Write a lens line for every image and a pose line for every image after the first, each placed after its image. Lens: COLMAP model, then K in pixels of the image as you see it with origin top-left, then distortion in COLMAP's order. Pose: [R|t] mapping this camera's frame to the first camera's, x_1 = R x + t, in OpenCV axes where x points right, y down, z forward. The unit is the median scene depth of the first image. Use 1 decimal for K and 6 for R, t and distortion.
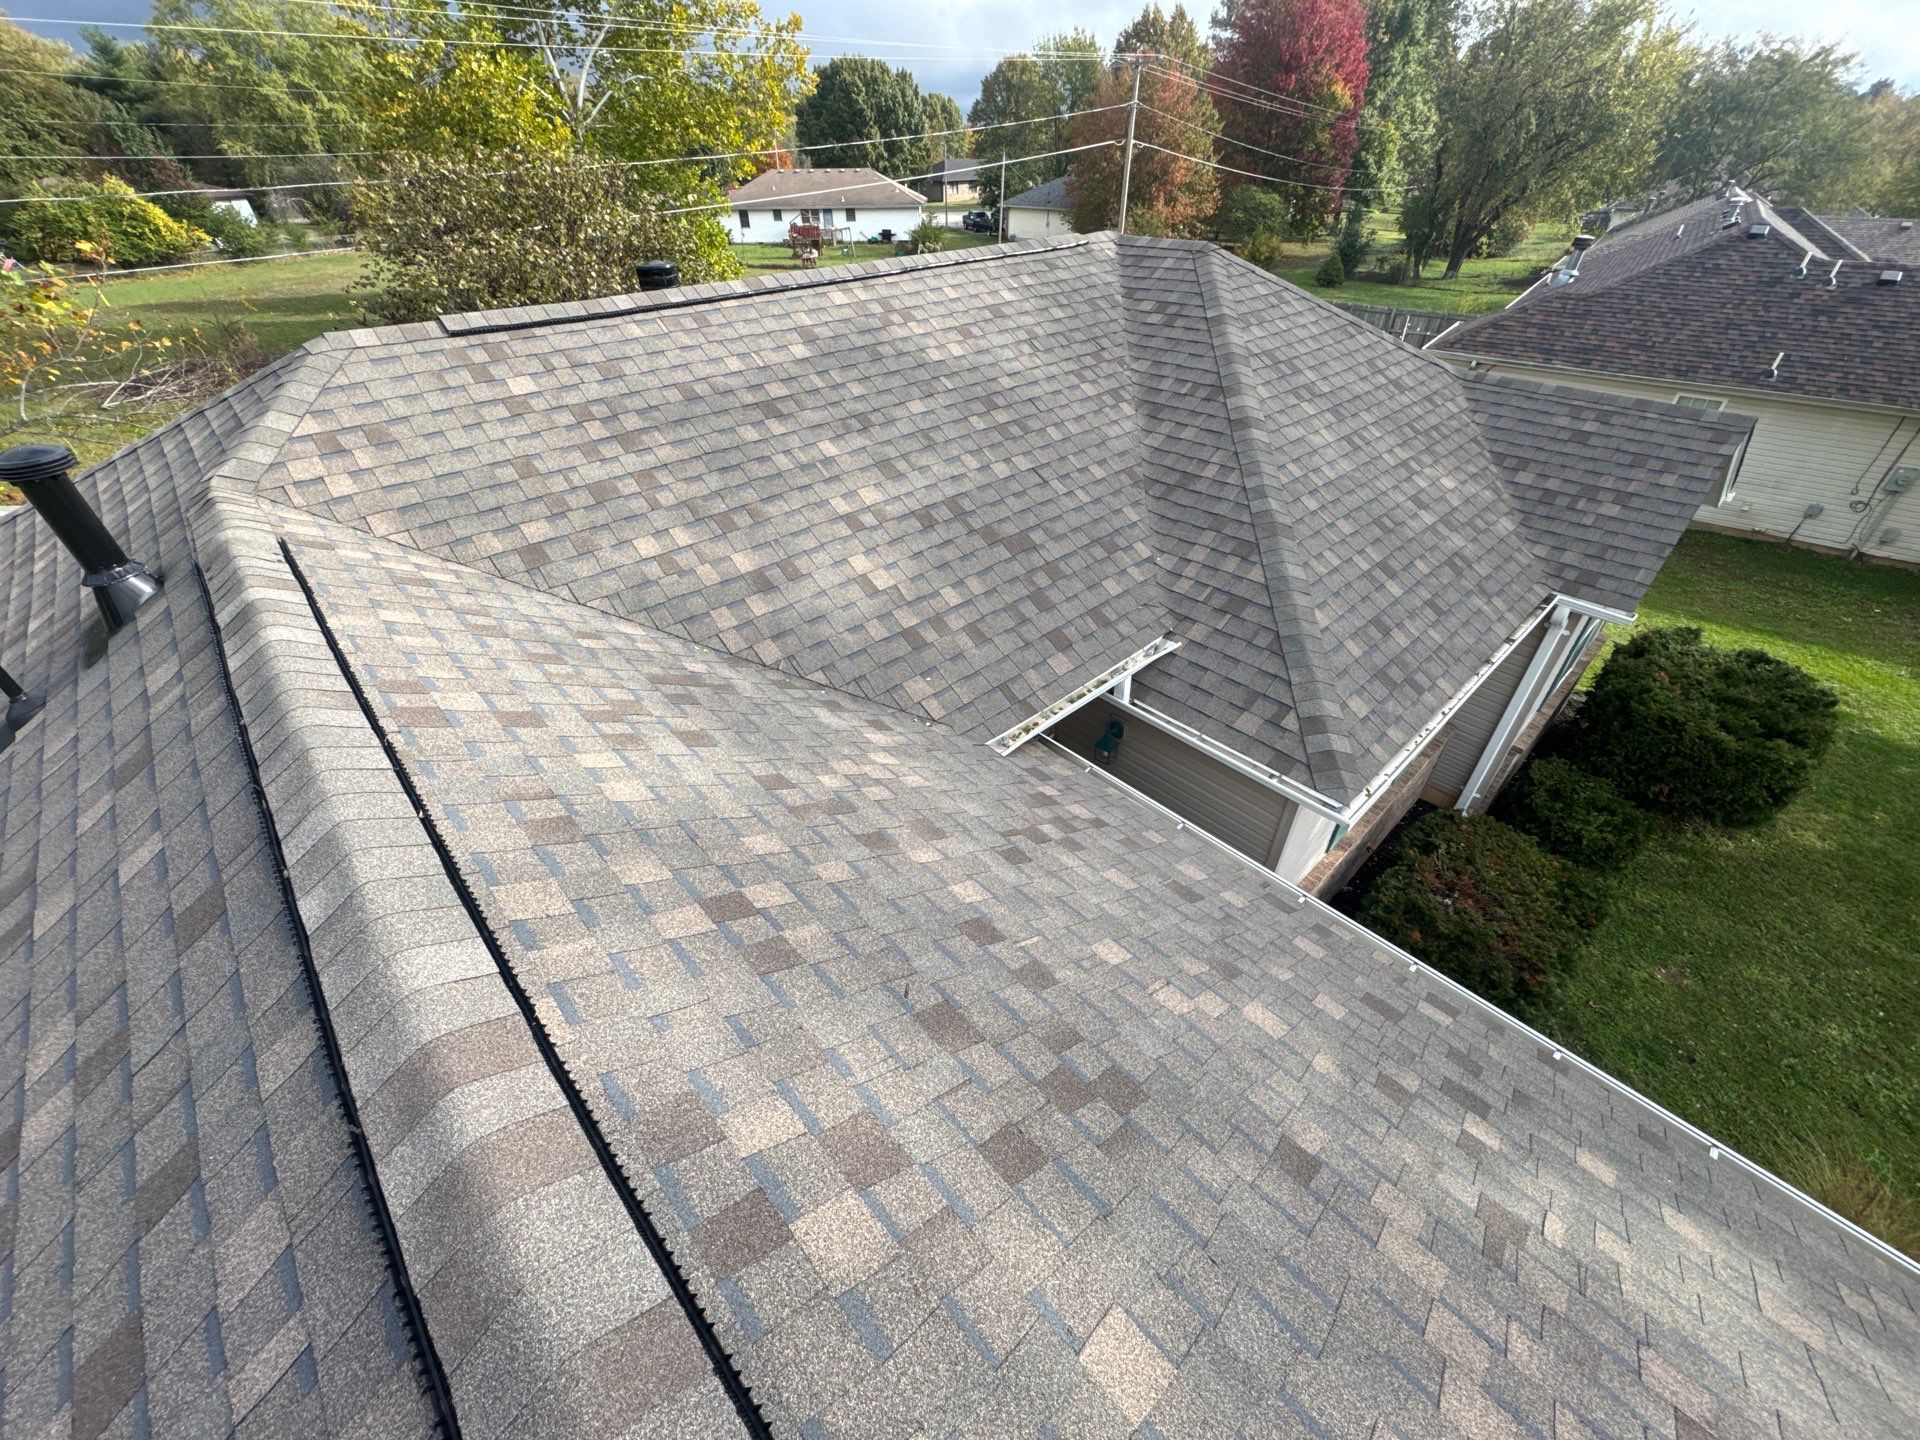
lens RADIAL K [[767.8, 0, 960.0], [0, 767.8, 720.0], [0, 0, 1]] dist [-0.001333, -0.000100]
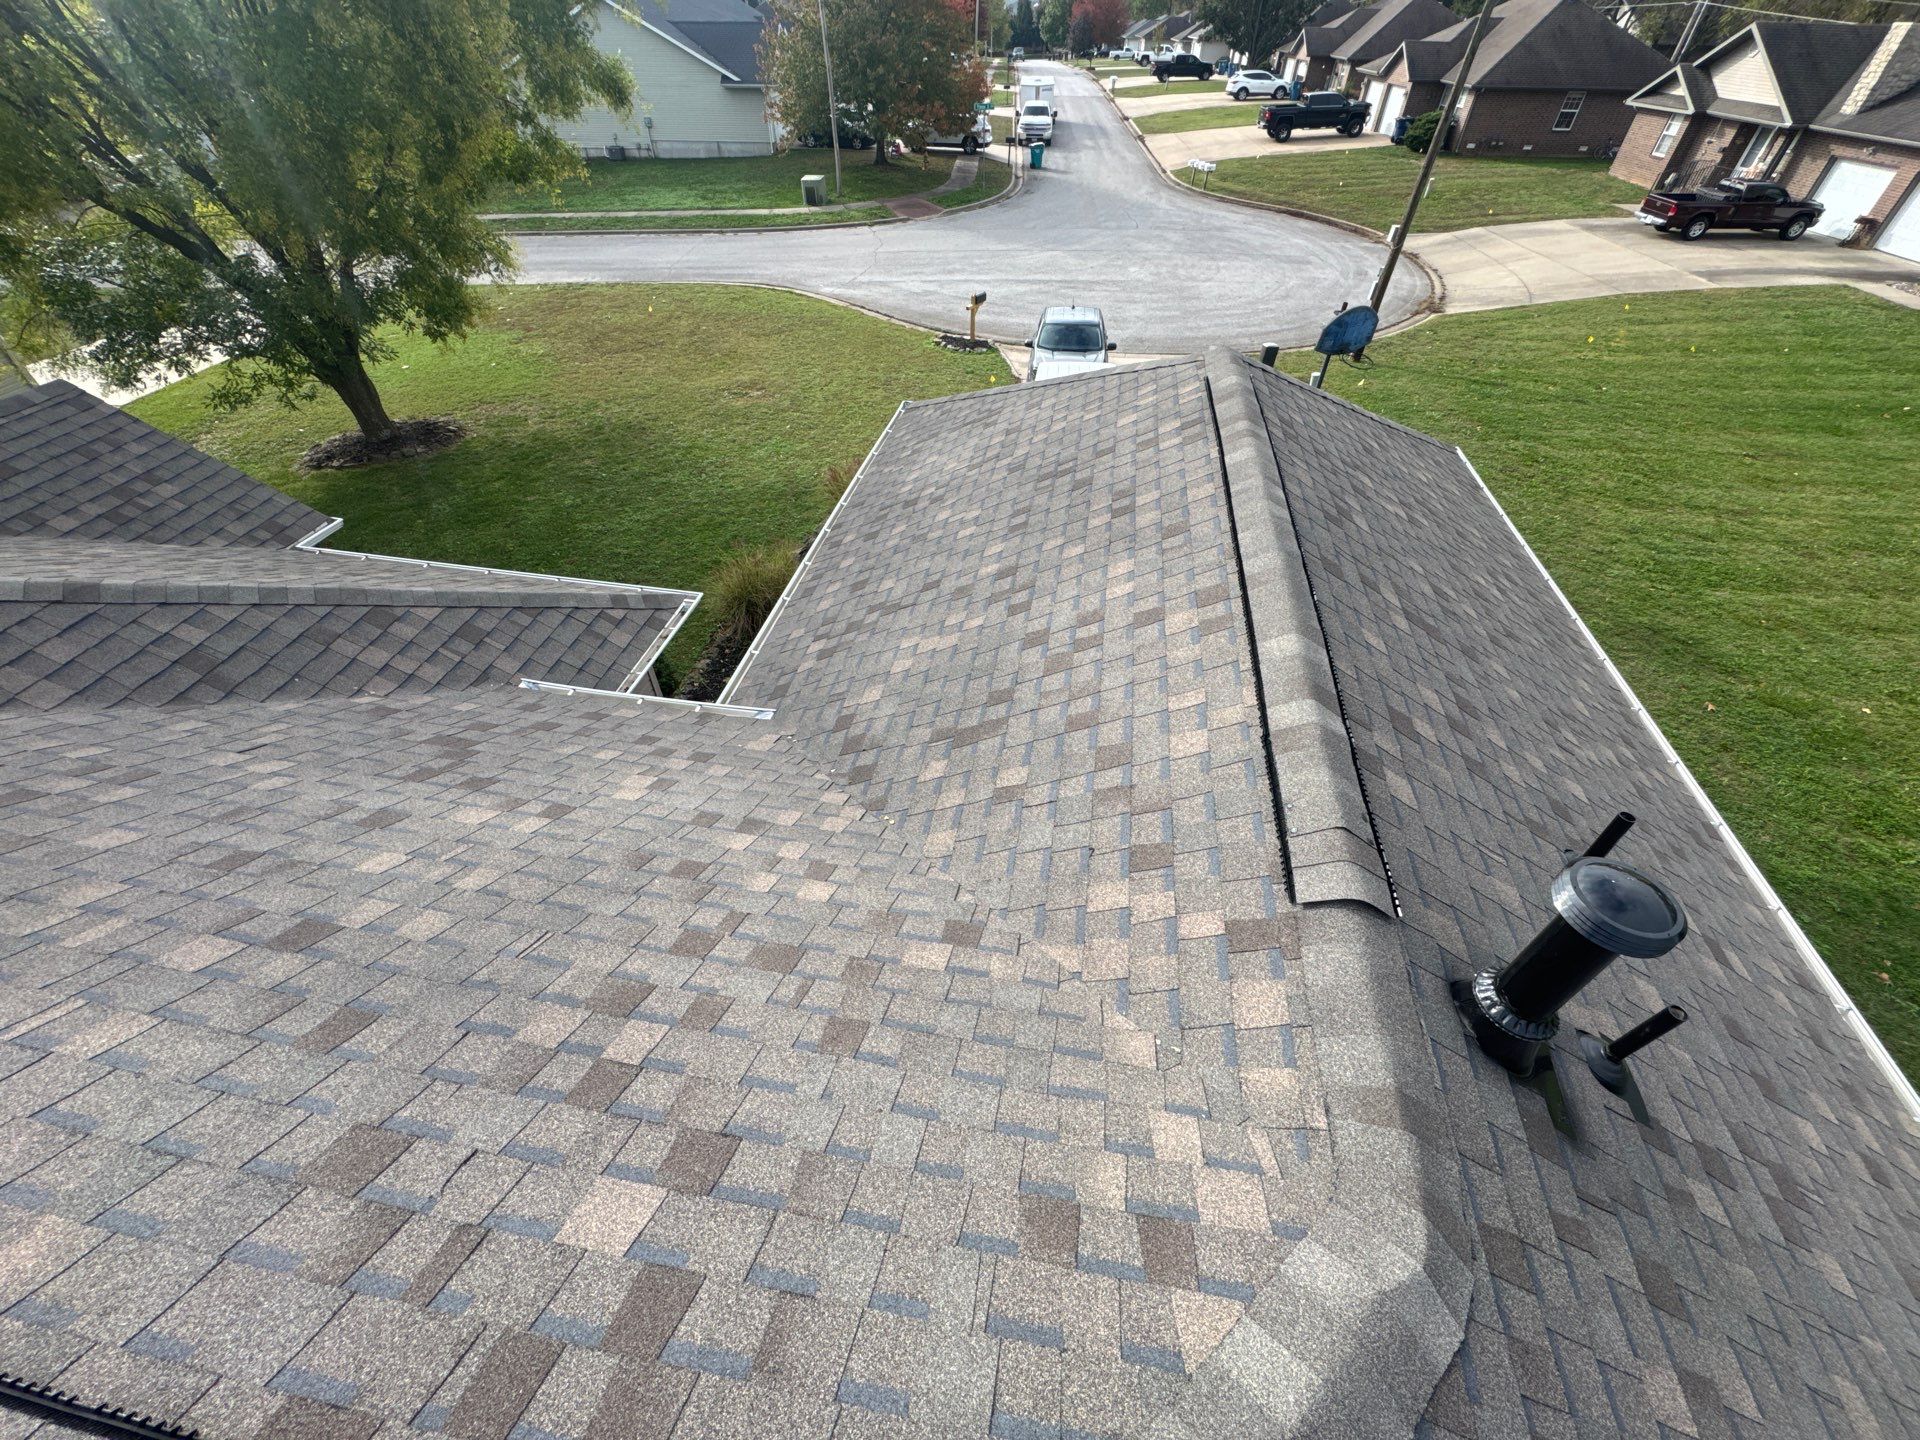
lens RADIAL K [[767.8, 0, 960.0], [0, 767.8, 720.0], [0, 0, 1]] dist [-0.001333, -0.000100]
pose [[-0.603568, -0.543833, 0.583053, -0.707216], [0.477236, 0.339392, 0.810591, -0.671230], [-0.638710, 0.767501, 0.054691, 0.712931]]
